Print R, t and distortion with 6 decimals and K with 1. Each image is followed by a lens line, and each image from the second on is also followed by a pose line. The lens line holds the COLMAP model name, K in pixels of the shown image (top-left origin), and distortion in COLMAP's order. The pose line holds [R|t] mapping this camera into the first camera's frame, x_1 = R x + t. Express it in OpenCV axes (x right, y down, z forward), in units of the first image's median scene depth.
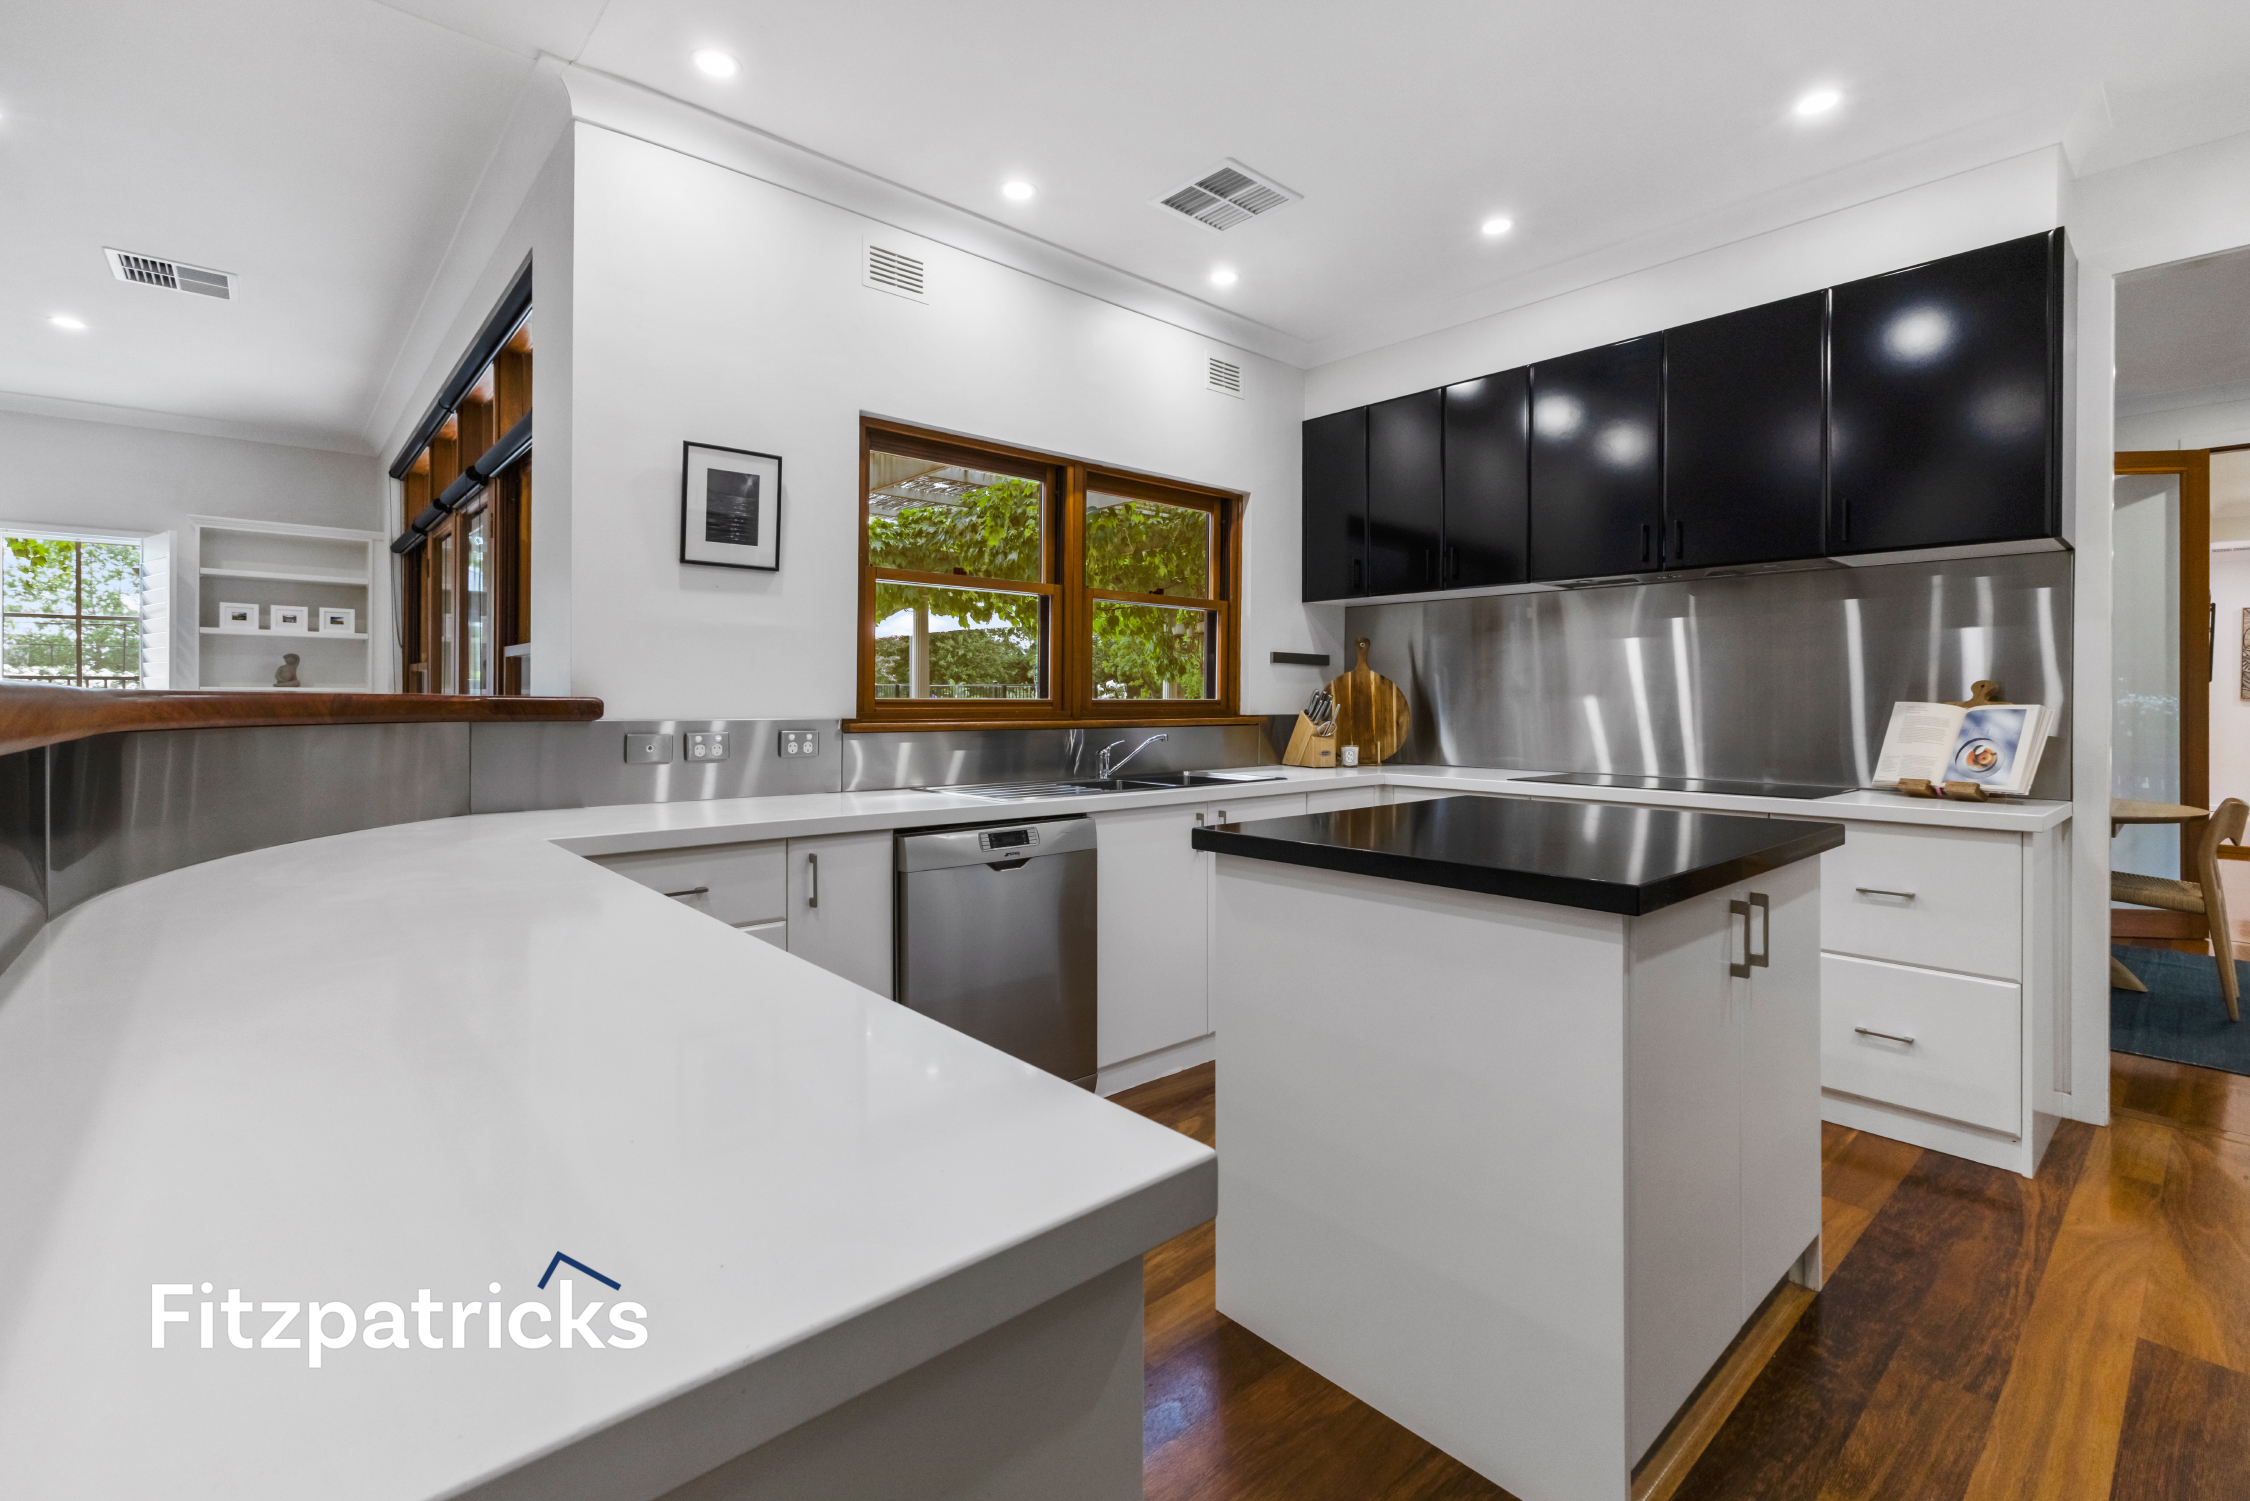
lens RADIAL K [[993.5, 0, 1137.1], [0, 993.5, 705.4], [0, 0, 1]] dist [-0.002460, 0.000467]
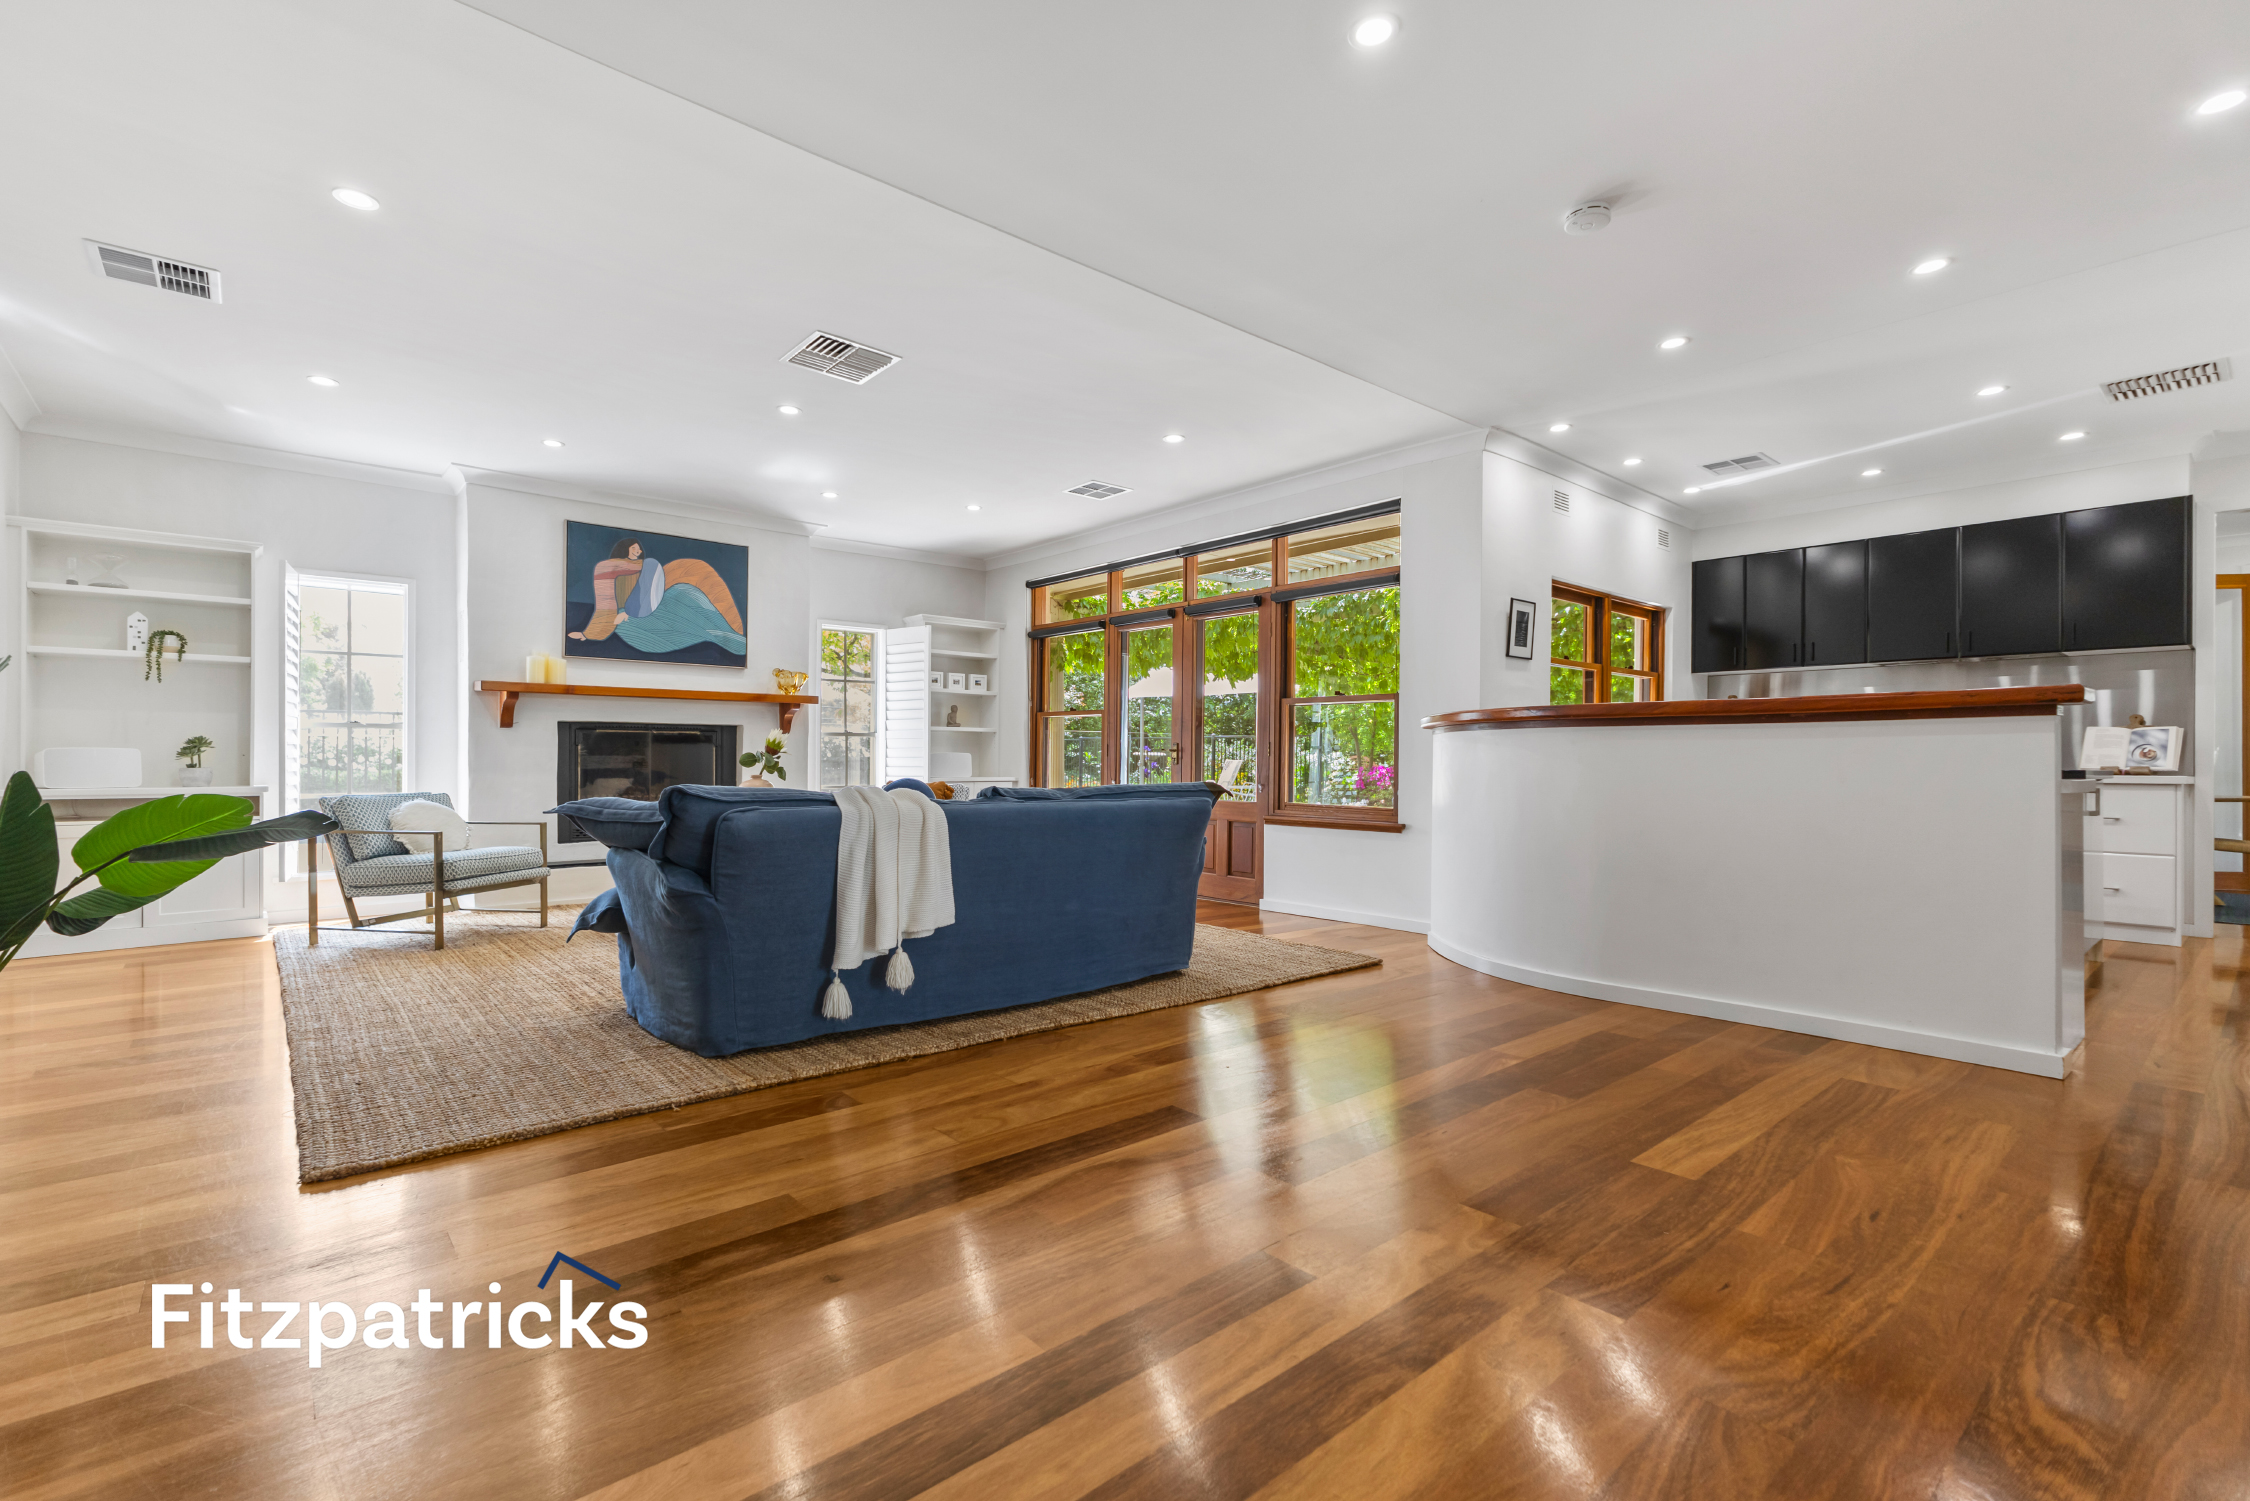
lens RADIAL K [[993.5, 0, 1117.3], [0, 993.5, 755.1], [0, 0, 1]] dist [-0.002460, 0.000467]
pose [[0.999886, 0.001097, -0.015084, -1.096719], [-0.001240, 0.999954, -0.009489, 0.071246], [0.015073, 0.009507, 0.999841, -0.941954]]
